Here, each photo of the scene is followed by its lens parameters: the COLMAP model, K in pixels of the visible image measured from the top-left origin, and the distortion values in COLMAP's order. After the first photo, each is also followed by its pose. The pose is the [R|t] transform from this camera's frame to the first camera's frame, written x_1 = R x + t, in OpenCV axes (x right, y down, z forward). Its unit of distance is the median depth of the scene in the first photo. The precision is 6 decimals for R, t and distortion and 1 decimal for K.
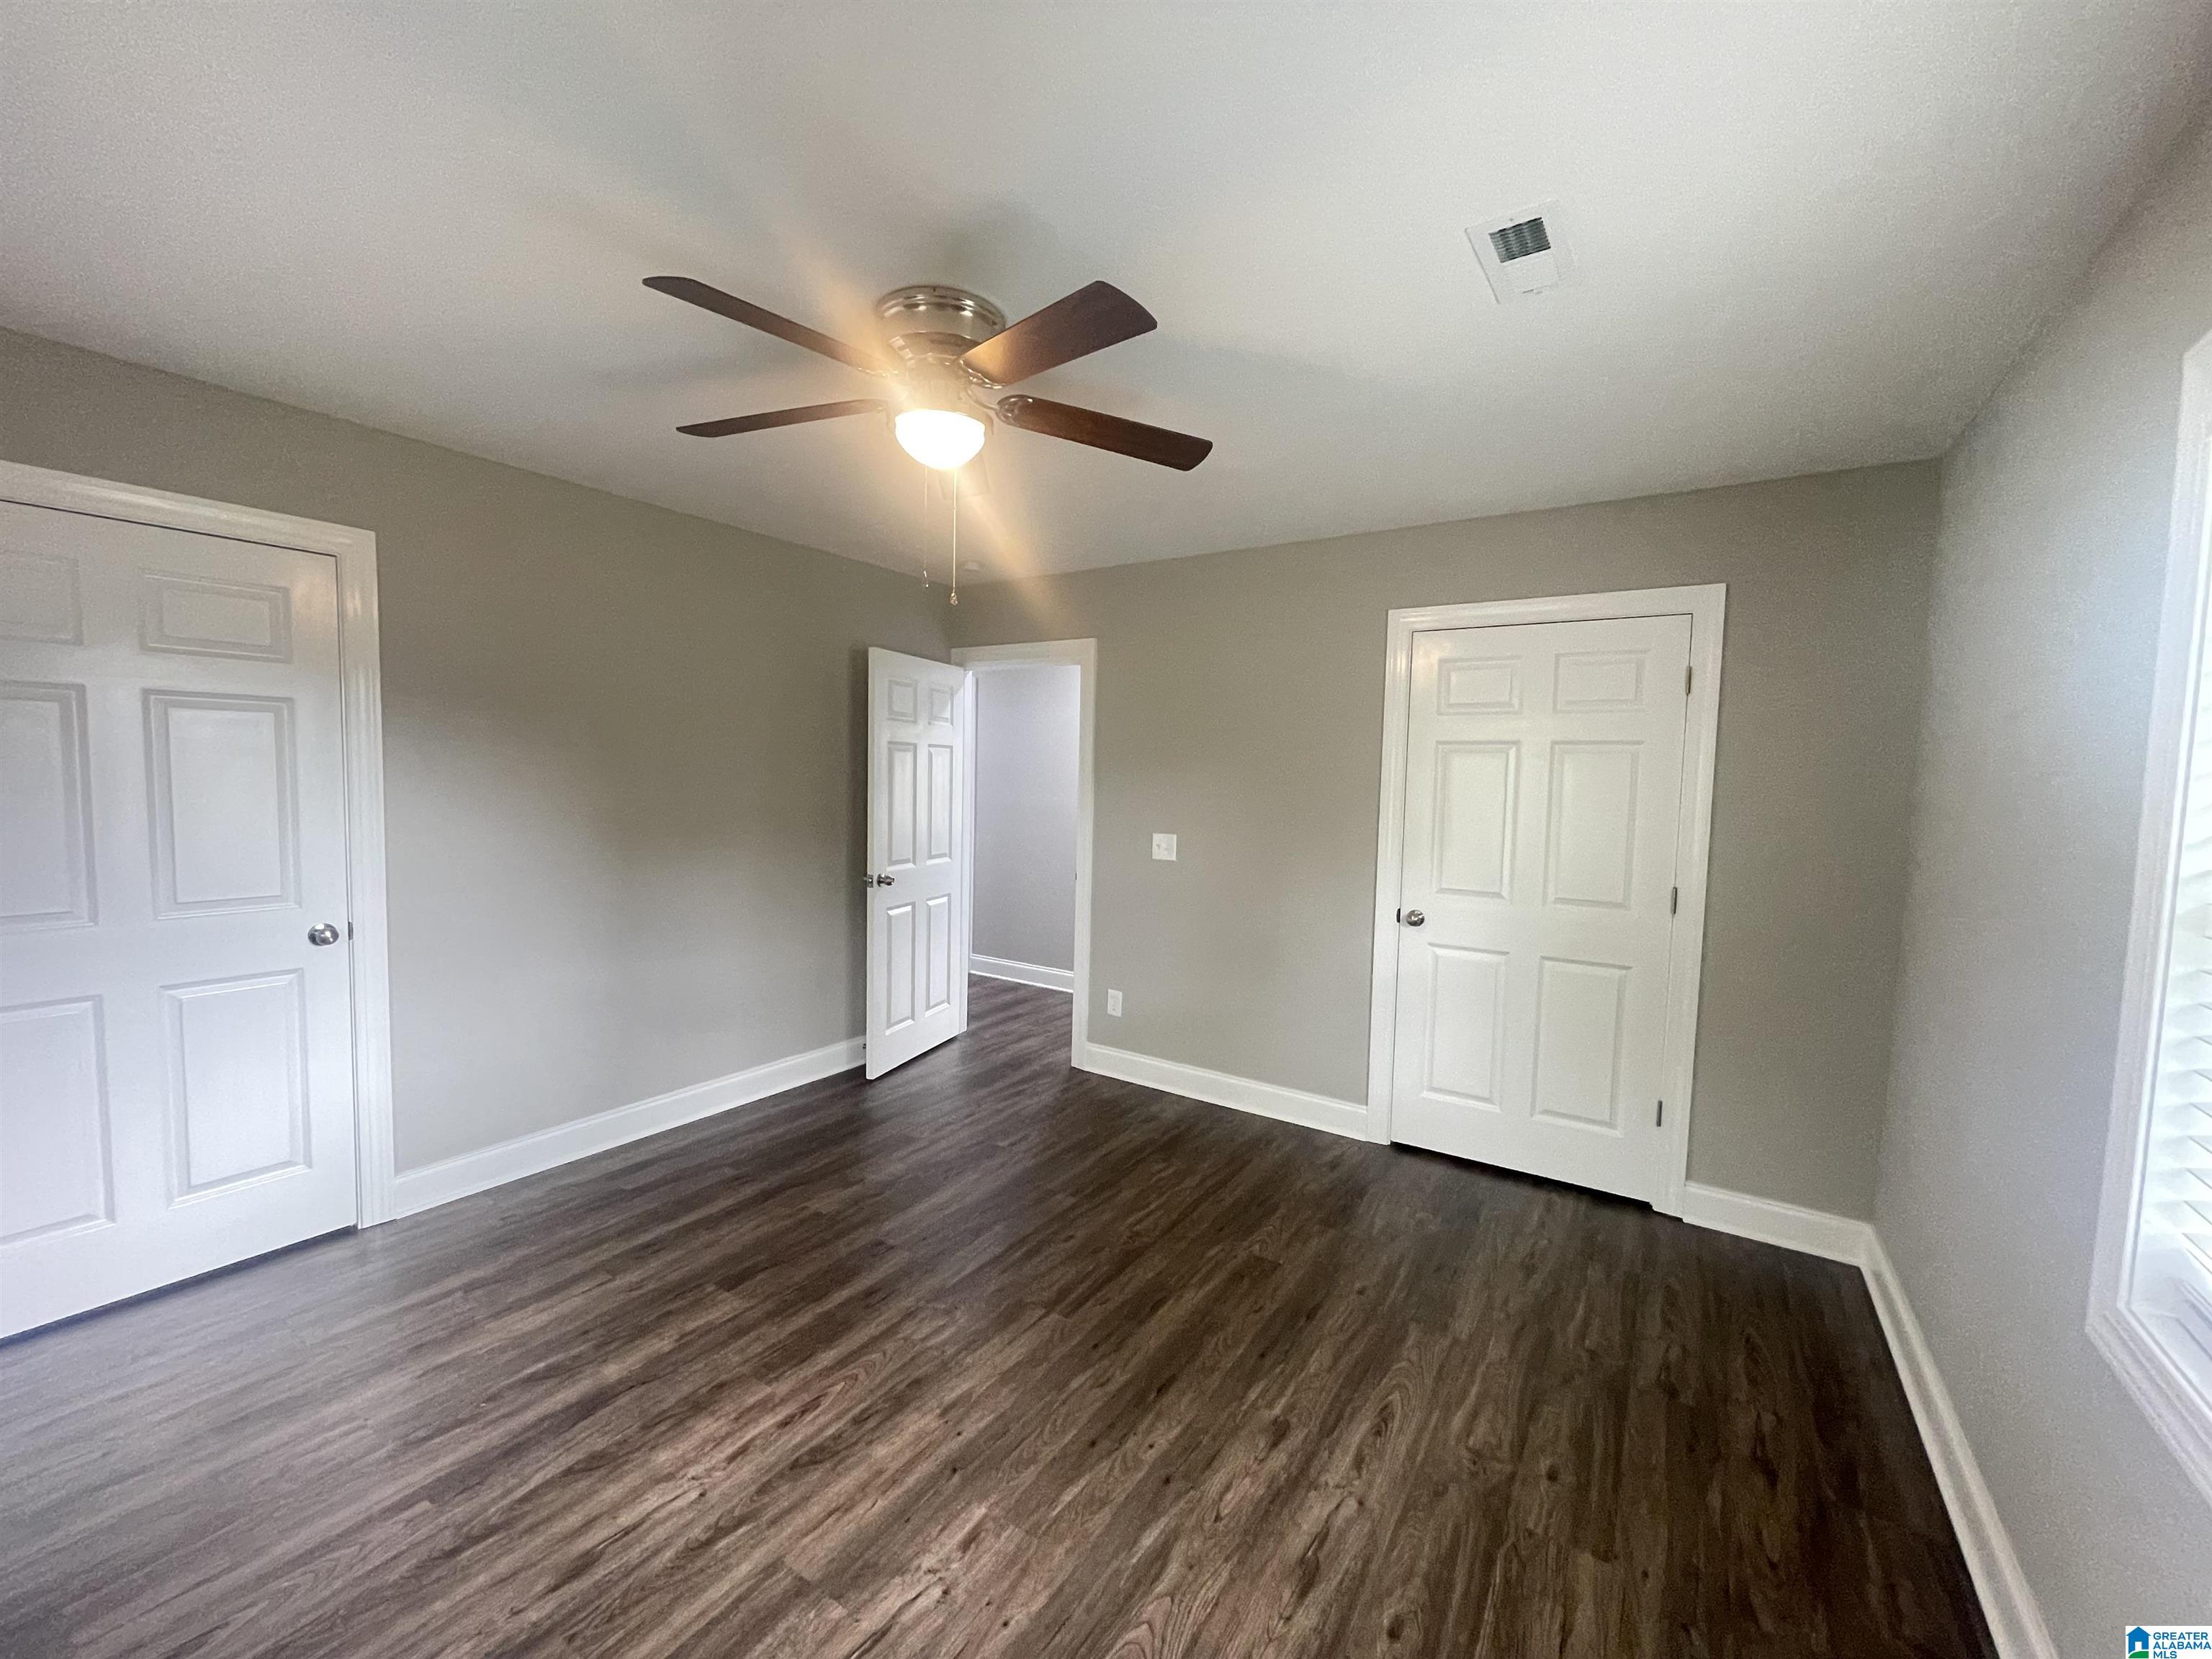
lens RADIAL K [[892.1, 0, 1101.7], [0, 892.1, 831.7], [0, 0, 1]] dist [-0.011788, 0.000842]
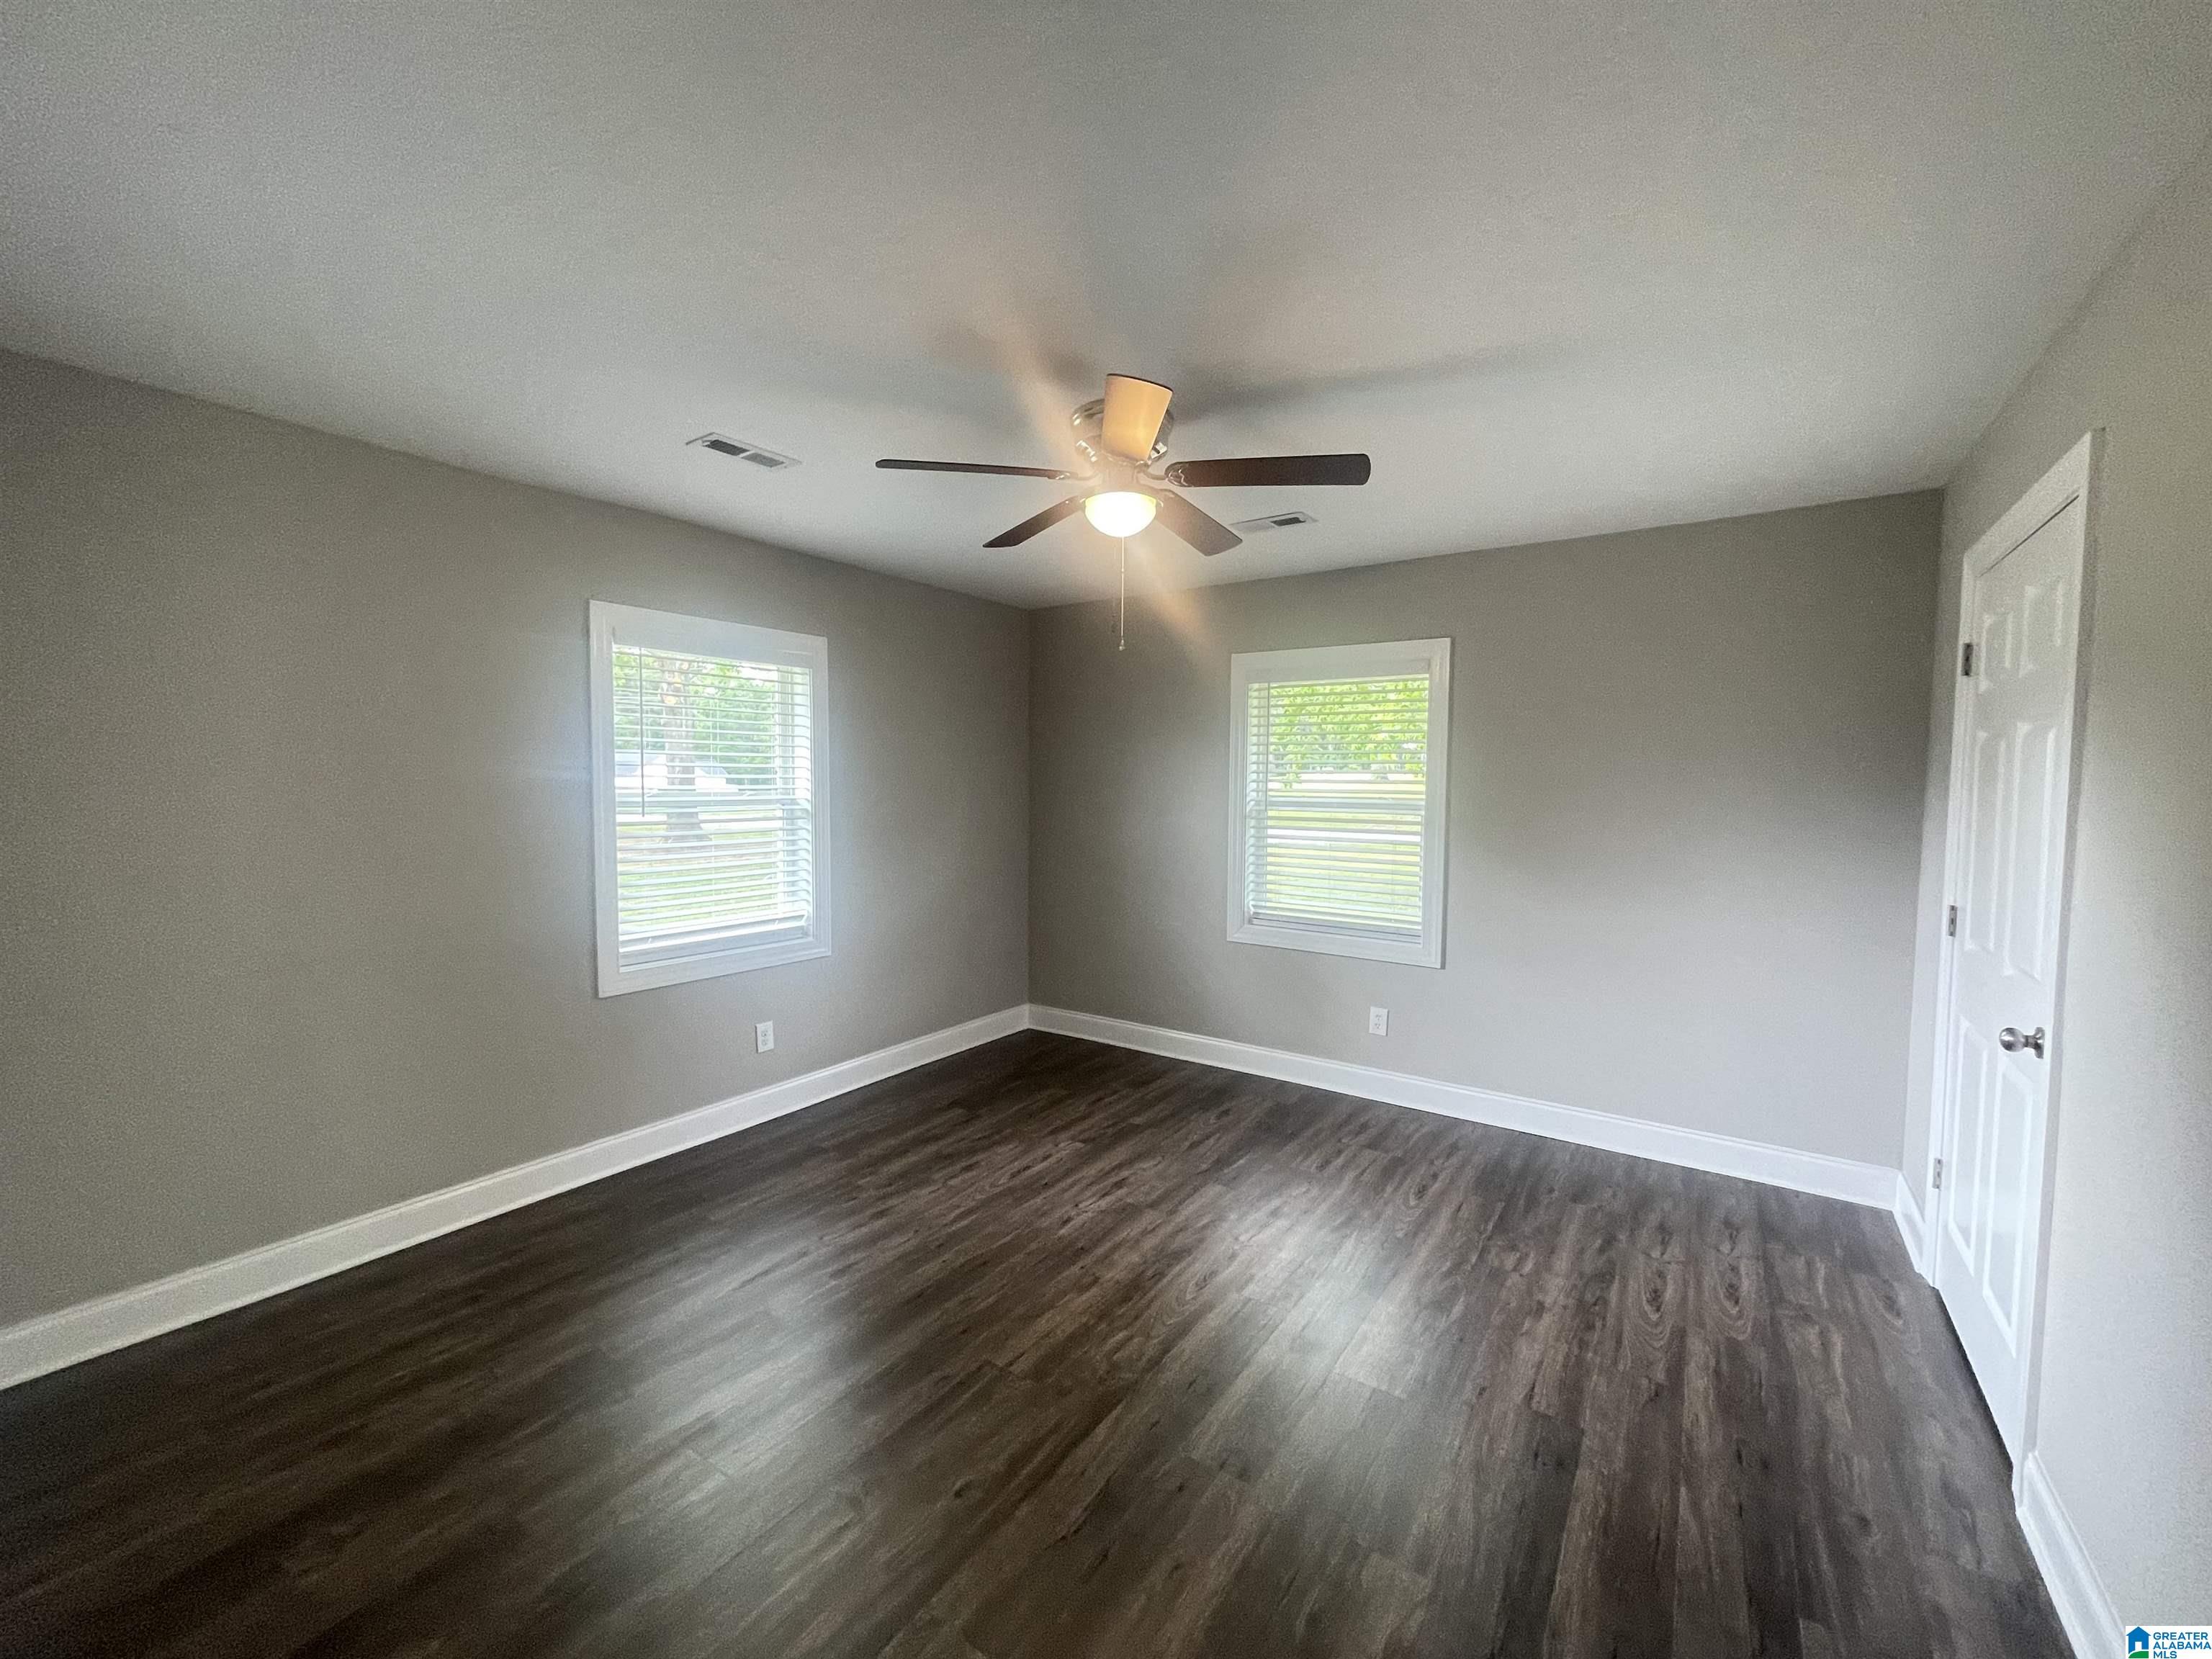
lens RADIAL K [[892.1, 0, 1094.9], [0, 892.1, 832.3], [0, 0, 1]] dist [-0.011788, 0.000842]
pose [[-0.999007, -0.036649, 0.025341, -0.194619], [-0.033381, 0.992312, 0.119173, -0.149822], [-0.029514, 0.118209, -0.992550, 2.331670]]
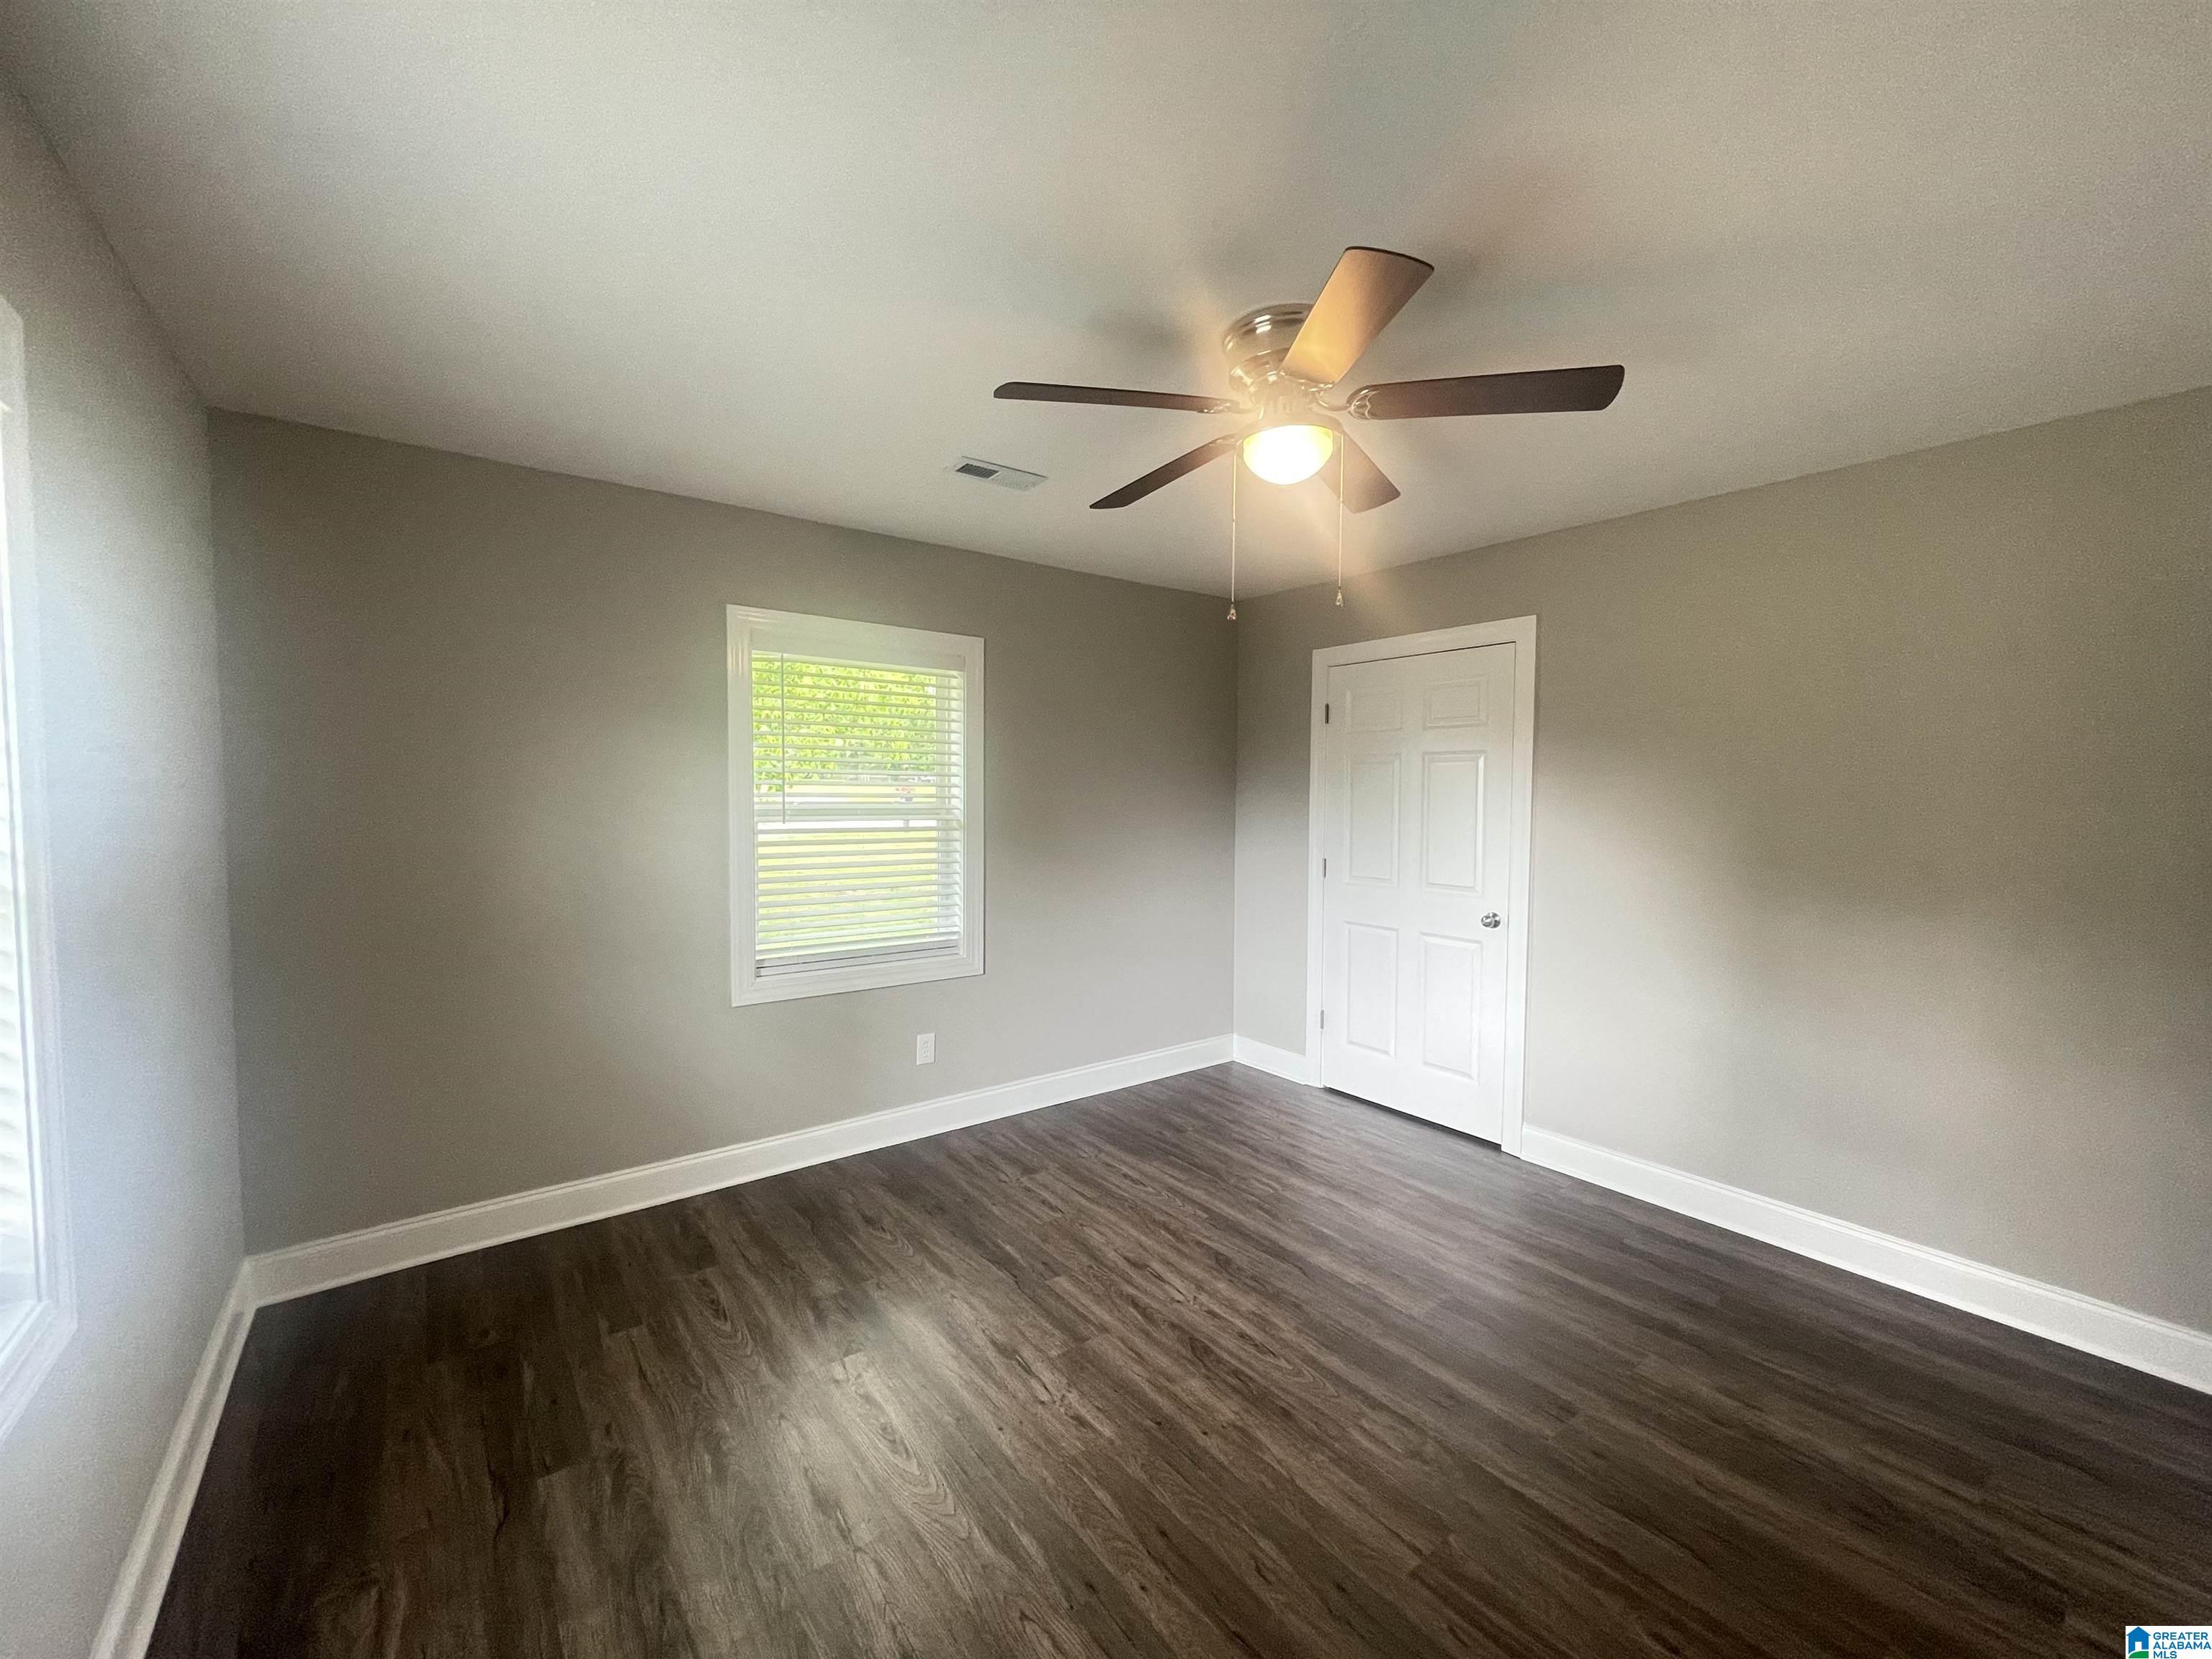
lens RADIAL K [[892.1, 0, 1108.0], [0, 892.1, 835.9], [0, 0, 1]] dist [-0.011788, 0.000842]
pose [[-0.326015, 0.027196, -0.944973, 0.857101], [-0.077846, 0.995419, 0.055504, -0.065406], [0.942154, 0.091657, -0.322404, 1.193355]]
